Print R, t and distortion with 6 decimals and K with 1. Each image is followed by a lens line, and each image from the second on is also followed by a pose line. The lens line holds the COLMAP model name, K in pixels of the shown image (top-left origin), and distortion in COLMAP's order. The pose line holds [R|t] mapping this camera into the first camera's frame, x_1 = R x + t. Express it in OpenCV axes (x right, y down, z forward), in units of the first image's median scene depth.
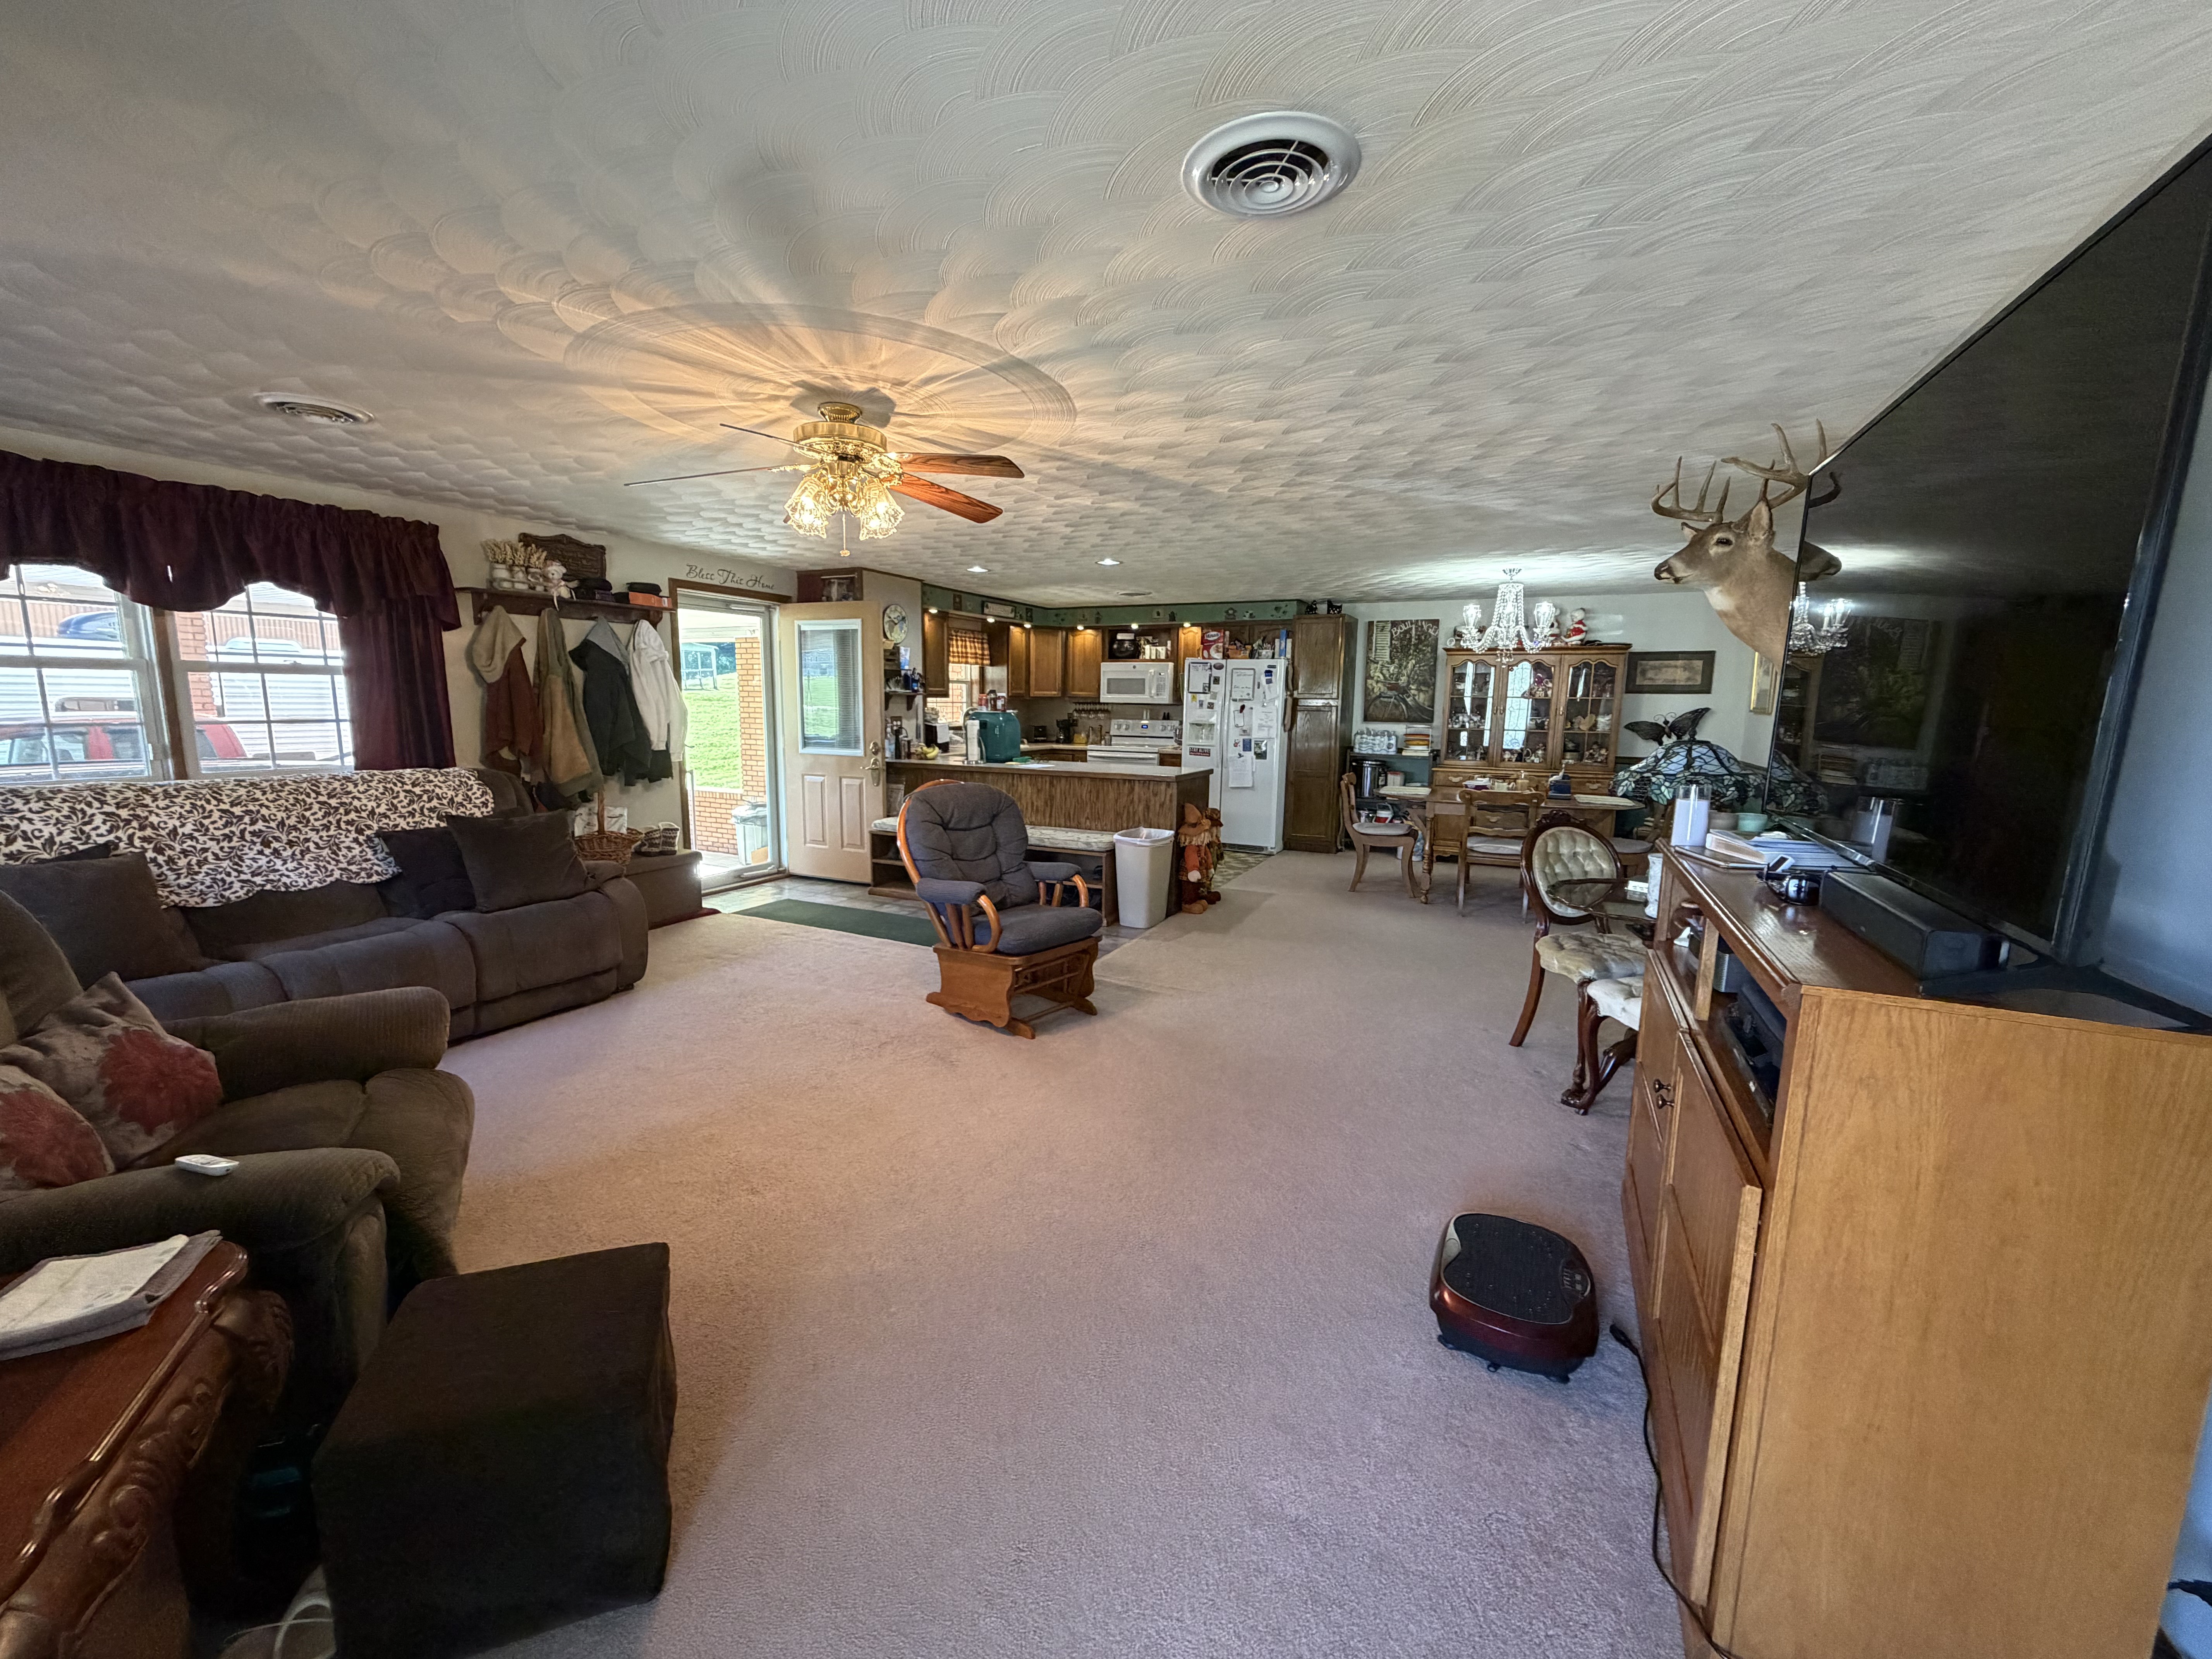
lens RADIAL K [[883.6, 0, 1108.1], [0, 883.6, 833.2], [0, 0, 1]] dist [-0.006273, -0.000249]
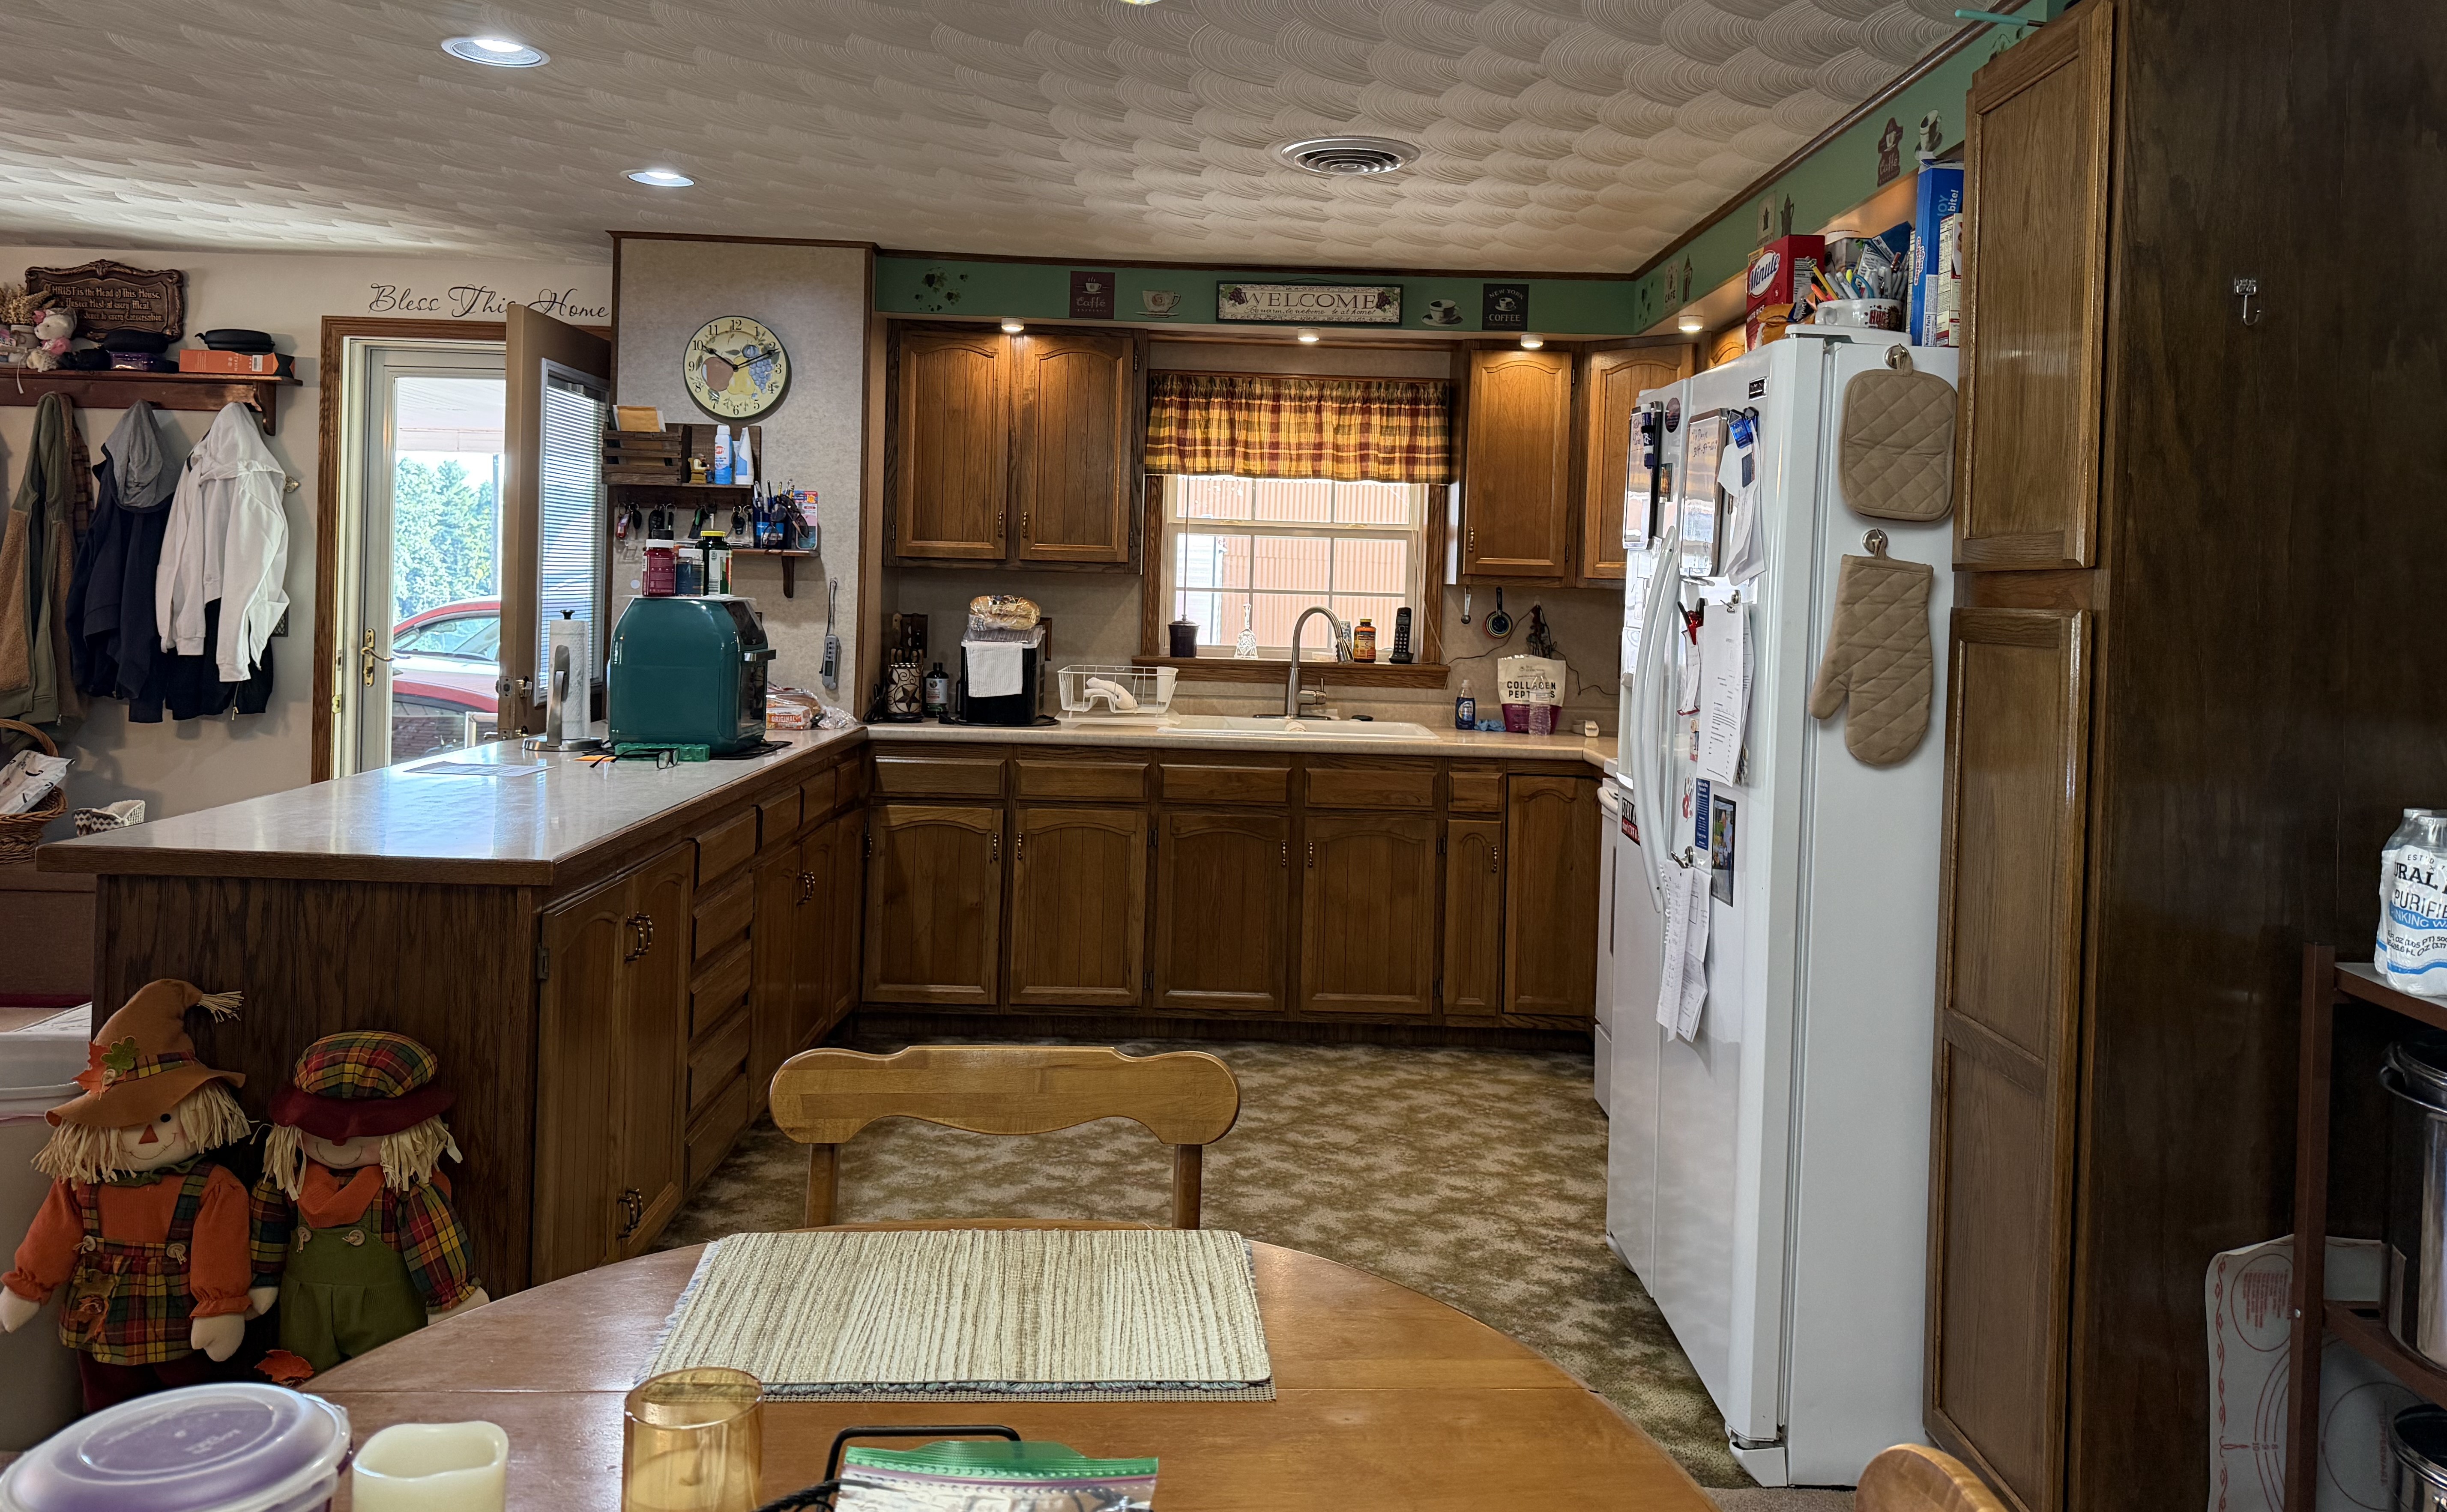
lens RADIAL K [[1767.4, 0, 1119.6], [0, 1767.4, 648.9], [0, 0, 1]] dist [0.029341, -0.016155]
pose [[0.452481, 0.027135, -0.891361, 0.440998], [-0.157414, 0.986272, -0.049884, -0.092245], [0.877771, 0.162884, 0.450541, 0.711931]]
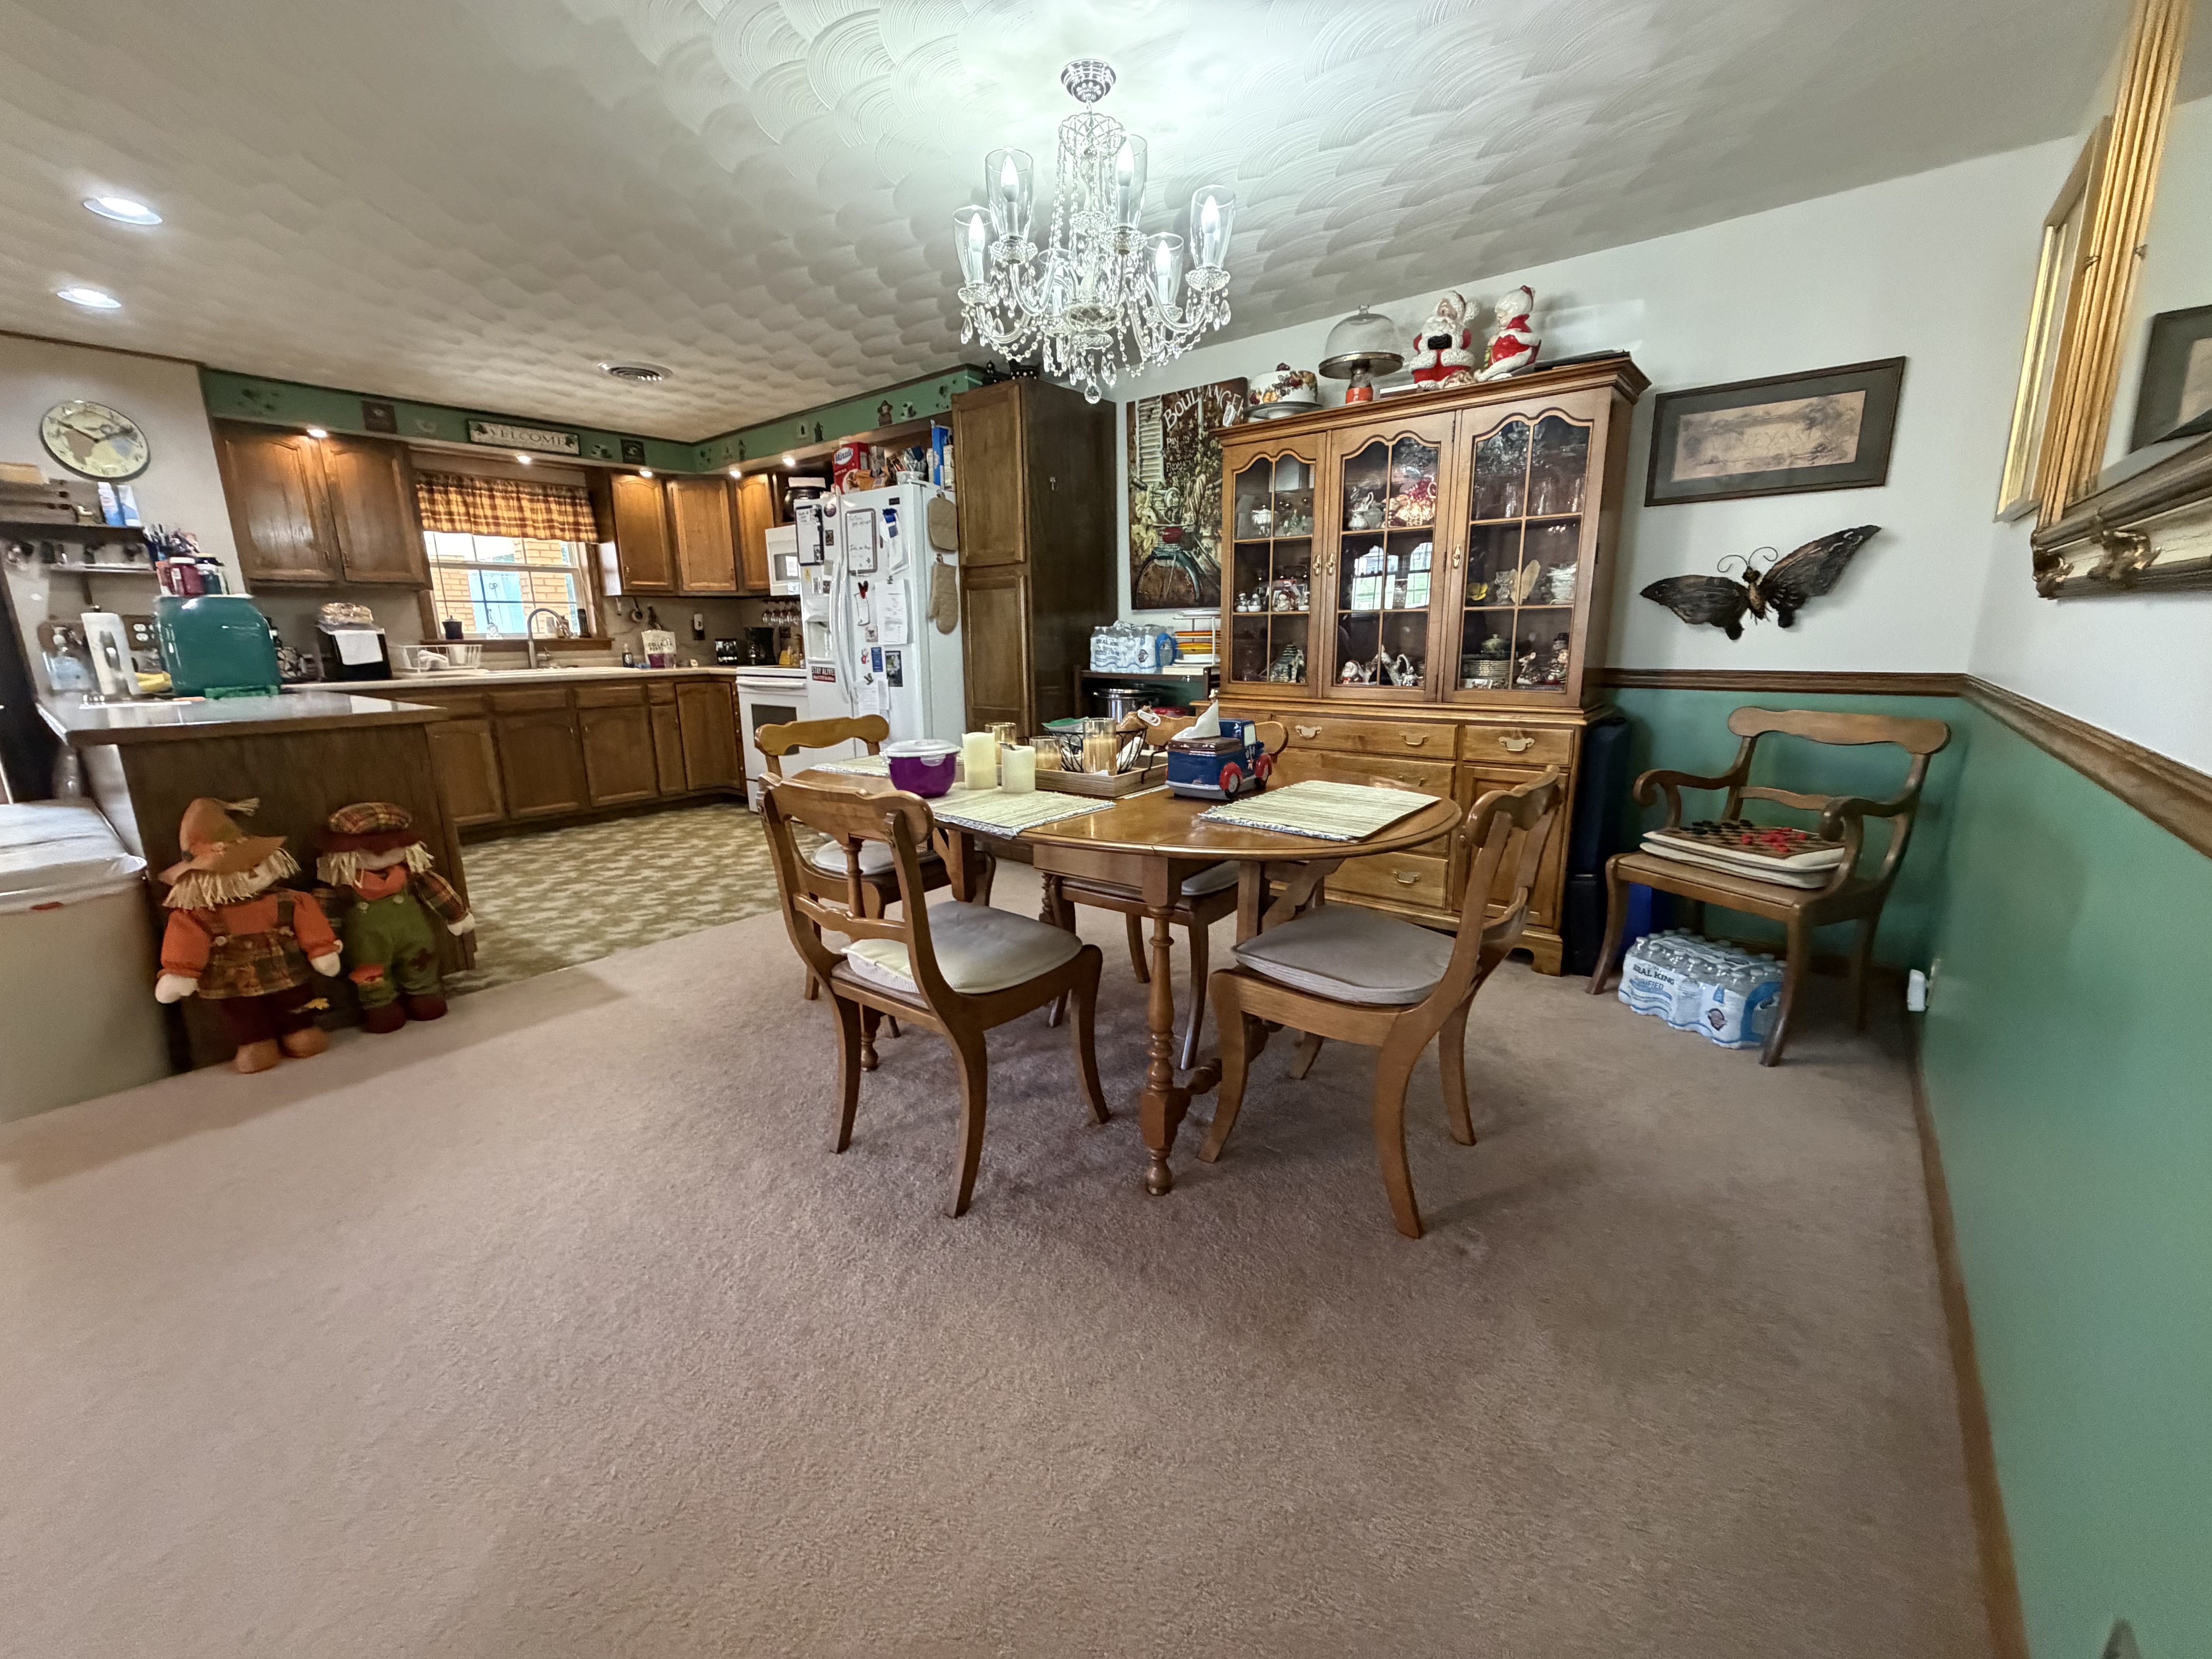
lens RADIAL K [[883.6, 0, 1103.9], [0, 883.6, 829.6], [0, 0, 1]] dist [-0.006273, -0.000249]
pose [[0.973858, 0.026420, -0.225617, 0.418655], [-0.010282, 0.997322, 0.072403, -0.039077], [0.226926, -0.068190, 0.971522, 0.523774]]
